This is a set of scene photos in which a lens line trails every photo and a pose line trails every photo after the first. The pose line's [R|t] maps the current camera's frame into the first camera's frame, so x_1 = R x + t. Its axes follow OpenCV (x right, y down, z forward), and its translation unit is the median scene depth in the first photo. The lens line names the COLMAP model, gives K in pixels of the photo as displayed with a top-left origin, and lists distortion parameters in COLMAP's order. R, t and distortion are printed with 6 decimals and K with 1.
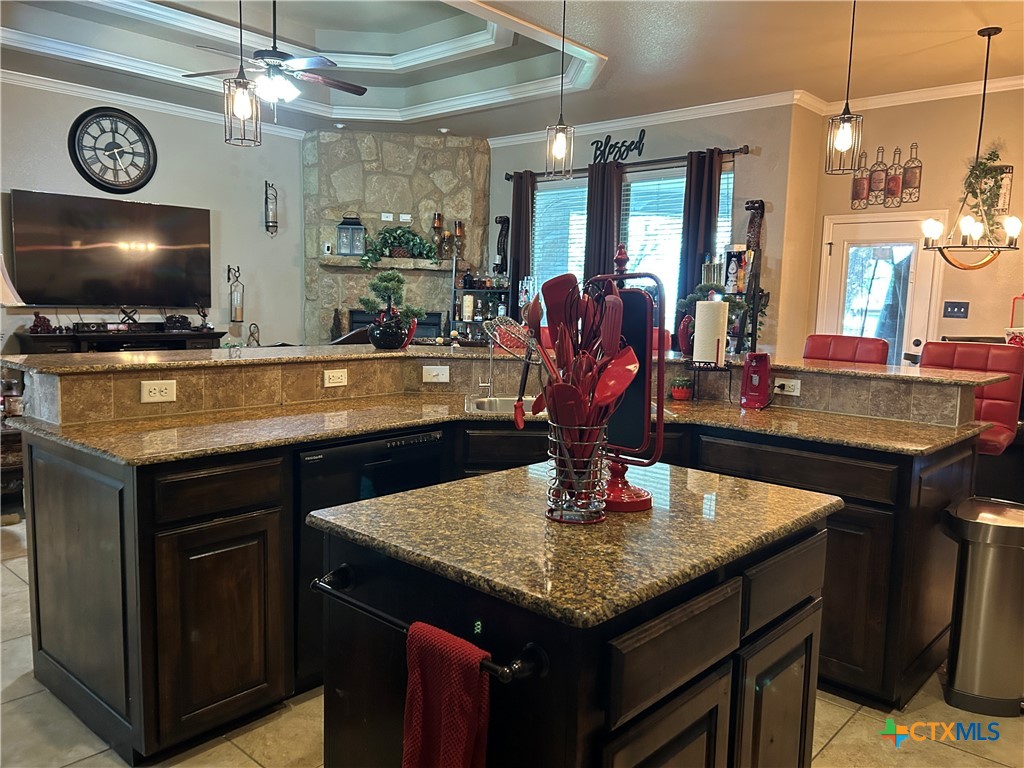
lens RADIAL K [[781.6, 0, 505.9], [0, 781.6, 386.0], [0, 0, 1]] dist [0.040255, -0.032709]
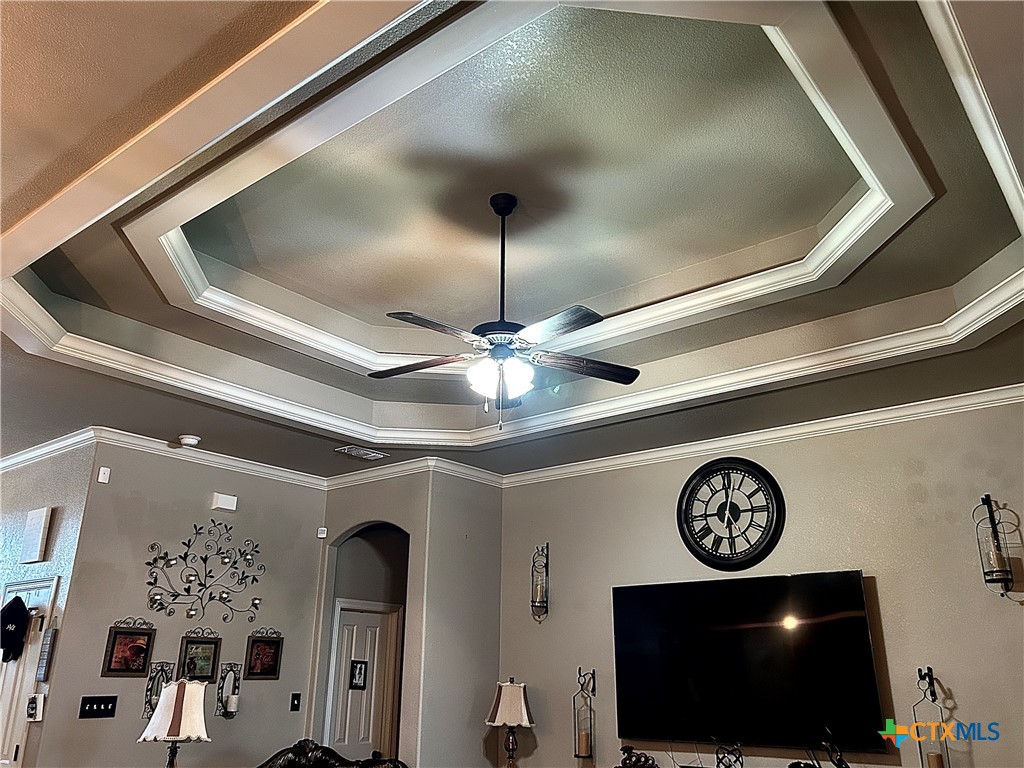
lens RADIAL K [[823.7, 0, 512.0], [0, 823.7, 384.0], [0, 0, 1]] dist [0.040410, -0.048673]
pose [[0.070784, -0.360034, -0.930250, 0.251031], [-0.118451, 0.922957, -0.366225, -0.103365], [0.990434, 0.136112, 0.022684, 0.771486]]
